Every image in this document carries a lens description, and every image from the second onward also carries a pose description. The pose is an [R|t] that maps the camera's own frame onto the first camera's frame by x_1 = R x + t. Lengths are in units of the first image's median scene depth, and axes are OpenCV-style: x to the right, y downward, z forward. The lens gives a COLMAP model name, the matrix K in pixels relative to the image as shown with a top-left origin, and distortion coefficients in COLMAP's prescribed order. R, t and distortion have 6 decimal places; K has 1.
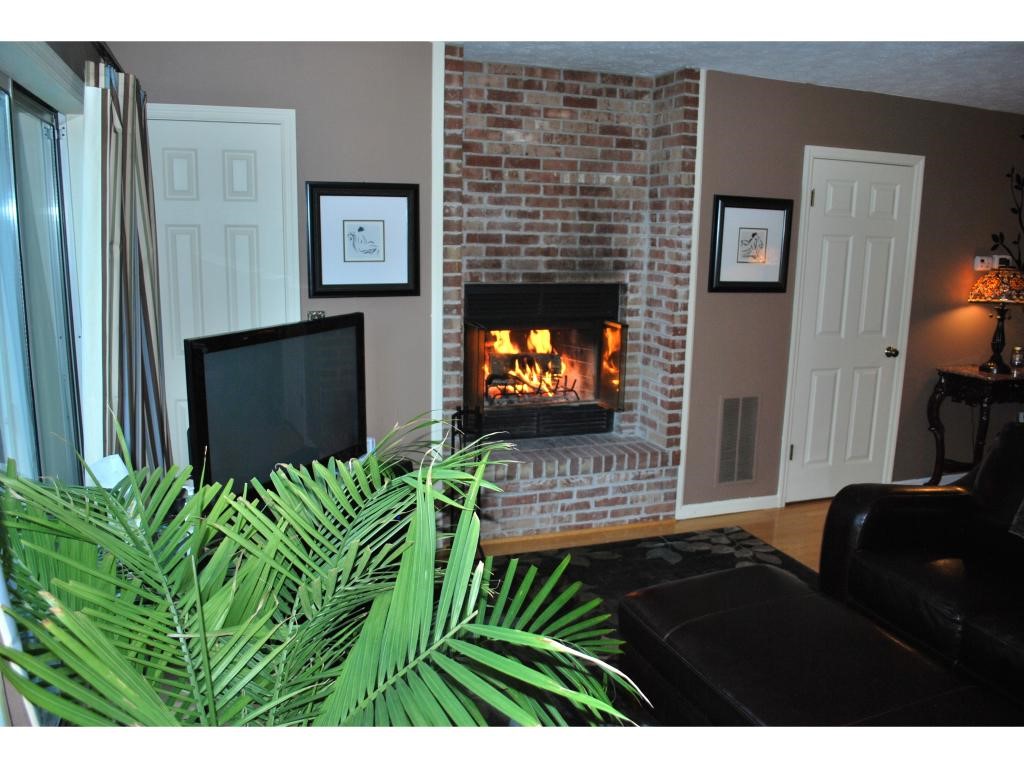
lens RADIAL K [[808.3, 0, 512.0], [0, 808.3, 384.0], [0, 0, 1]] dist [-0.077696, 0.005446]
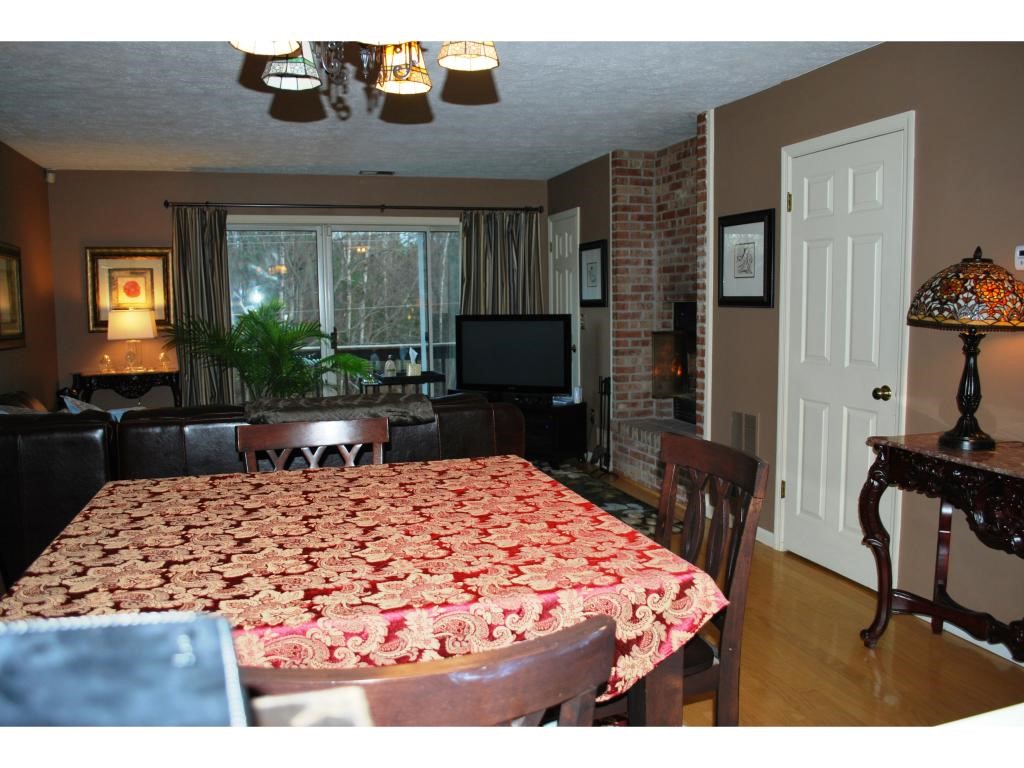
lens RADIAL K [[808.3, 0, 512.0], [0, 808.3, 384.0], [0, 0, 1]] dist [-0.077696, 0.005446]
pose [[-0.041920, 0.084423, -0.995548, 1.365209], [-0.173491, 0.980672, 0.090467, -0.063145], [0.983943, 0.176510, -0.026463, 0.788279]]
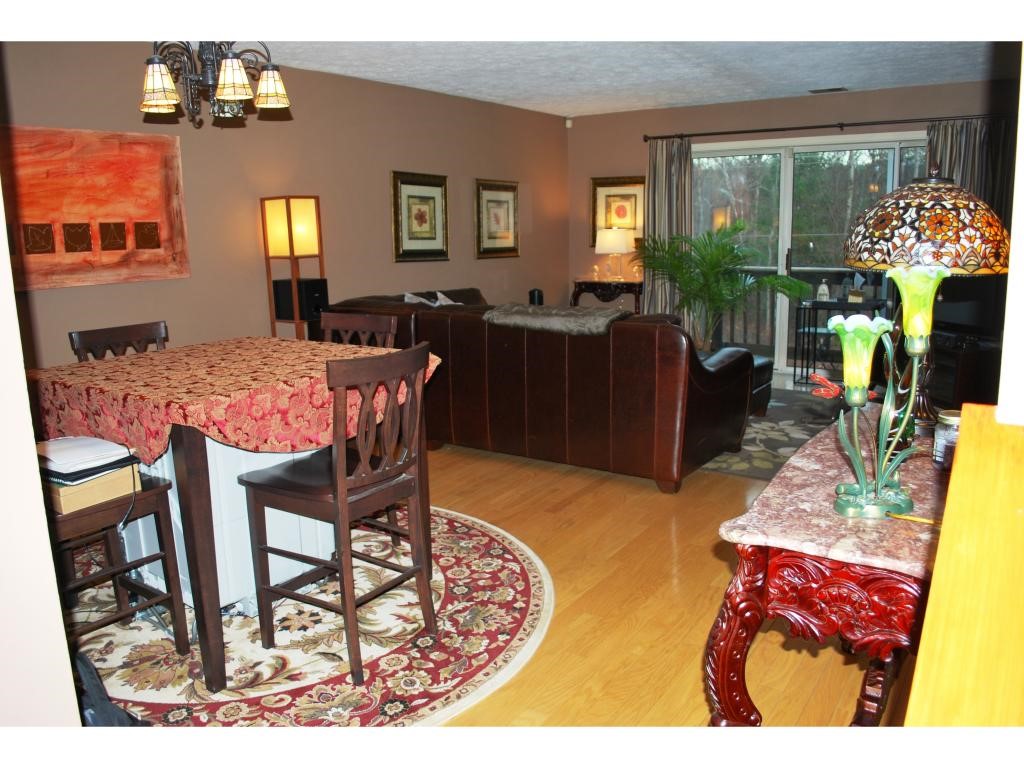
lens RADIAL K [[792.8, 0, 512.0], [0, 792.8, 384.0], [0, 0, 1]] dist [-0.097507, 0.001051]
pose [[-0.818624, 0.110812, -0.563538, 1.144442], [-0.101599, 0.937795, 0.331992, -0.181042], [0.565272, 0.329032, -0.756443, 1.354078]]
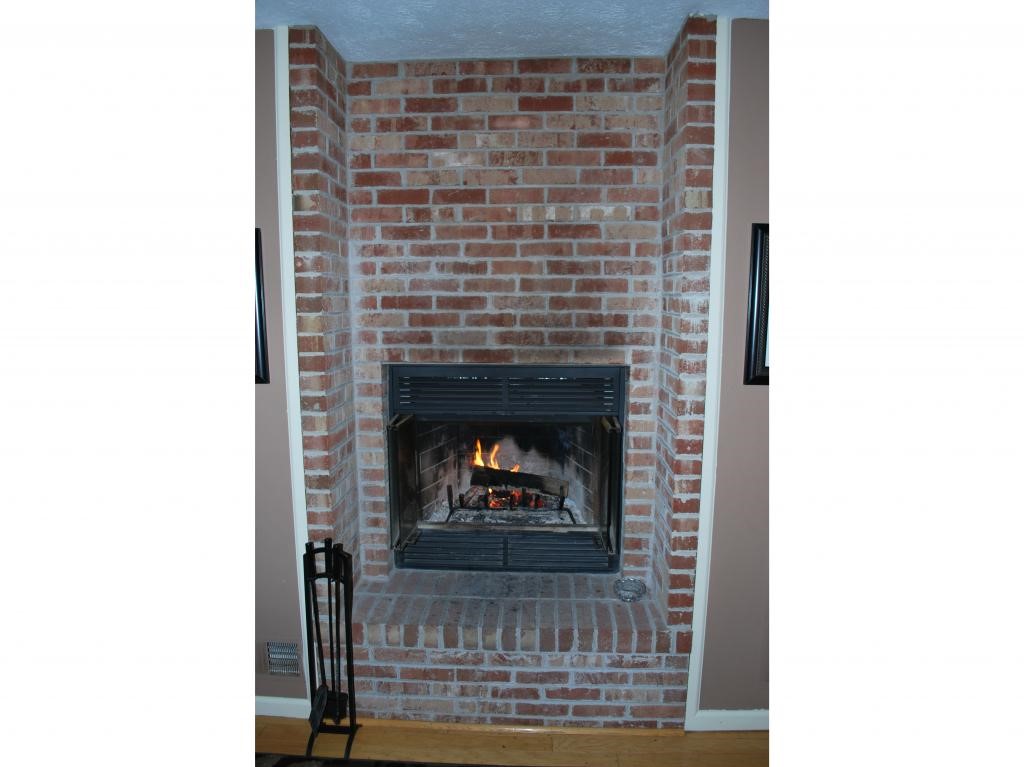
lens RADIAL K [[597.4, 0, 512.0], [0, 597.4, 383.5], [0, 0, 1]] dist [-0.078726, 0.000794]
pose [[0.925514, 0.034484, -0.377139, 0.254583], [-0.053941, 0.997696, -0.041148, -0.088756], [0.374851, 0.058427, 0.925242, 0.531991]]
